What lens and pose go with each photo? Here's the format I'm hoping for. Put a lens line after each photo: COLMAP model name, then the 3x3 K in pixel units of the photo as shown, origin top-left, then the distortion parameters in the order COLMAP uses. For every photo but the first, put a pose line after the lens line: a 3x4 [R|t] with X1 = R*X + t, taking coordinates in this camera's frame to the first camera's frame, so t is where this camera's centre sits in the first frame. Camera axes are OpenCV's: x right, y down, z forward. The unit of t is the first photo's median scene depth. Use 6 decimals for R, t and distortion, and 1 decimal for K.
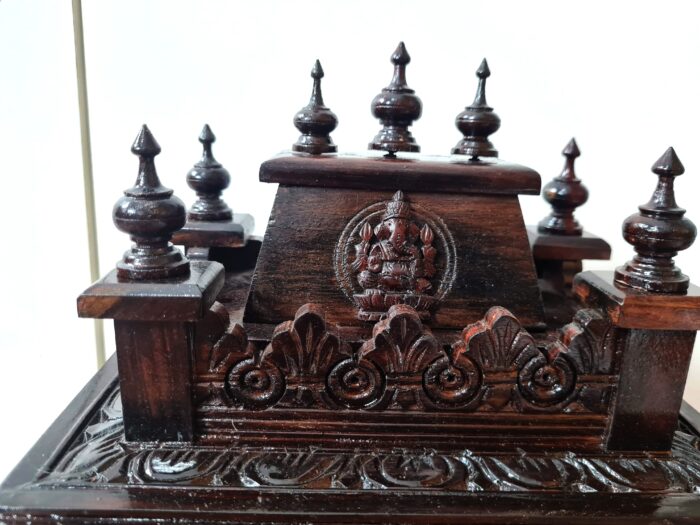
lens RADIAL K [[553.7, 0, 355.3], [0, 553.7, 263.8], [0, 0, 1]] dist [-0.012485, -0.003340]
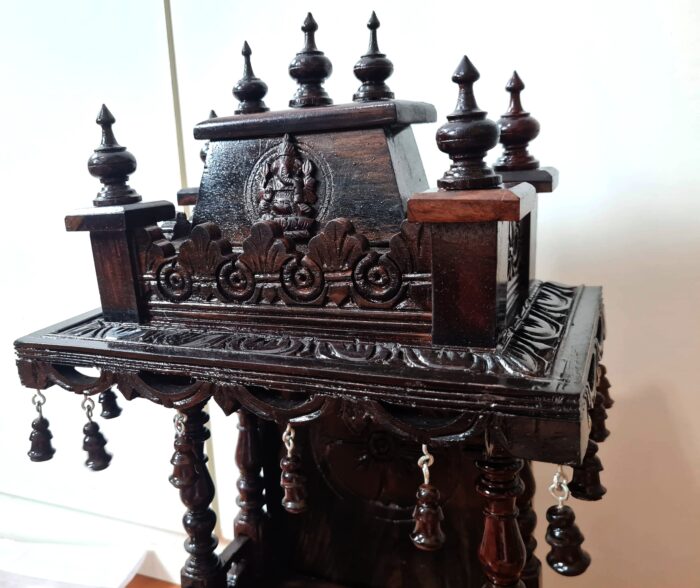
lens RADIAL K [[633.4, 0, 297.5], [0, 633.4, 289.6], [0, 0, 1]] dist [-0.003707, 0.000116]
pose [[0.876705, -0.001636, -0.481026, 0.778083], [-0.007728, 0.999817, -0.017485, 0.239678], [0.480966, 0.019046, 0.876532, -0.216273]]
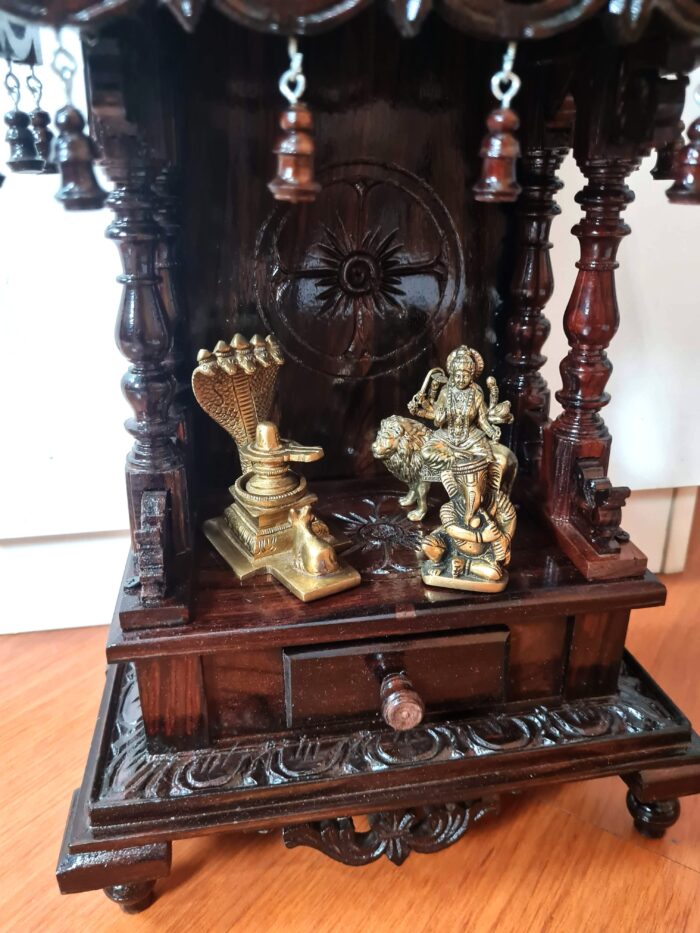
lens RADIAL K [[729.9, 0, 350.3], [0, 729.9, 472.7], [0, 0, 1]] dist [-0.003786, -0.000478]
pose [[0.992262, -0.075436, 0.098615, -0.137840], [0.054723, 0.978669, 0.198021, 0.794053], [-0.111449, -0.191092, 0.975224, -0.101100]]
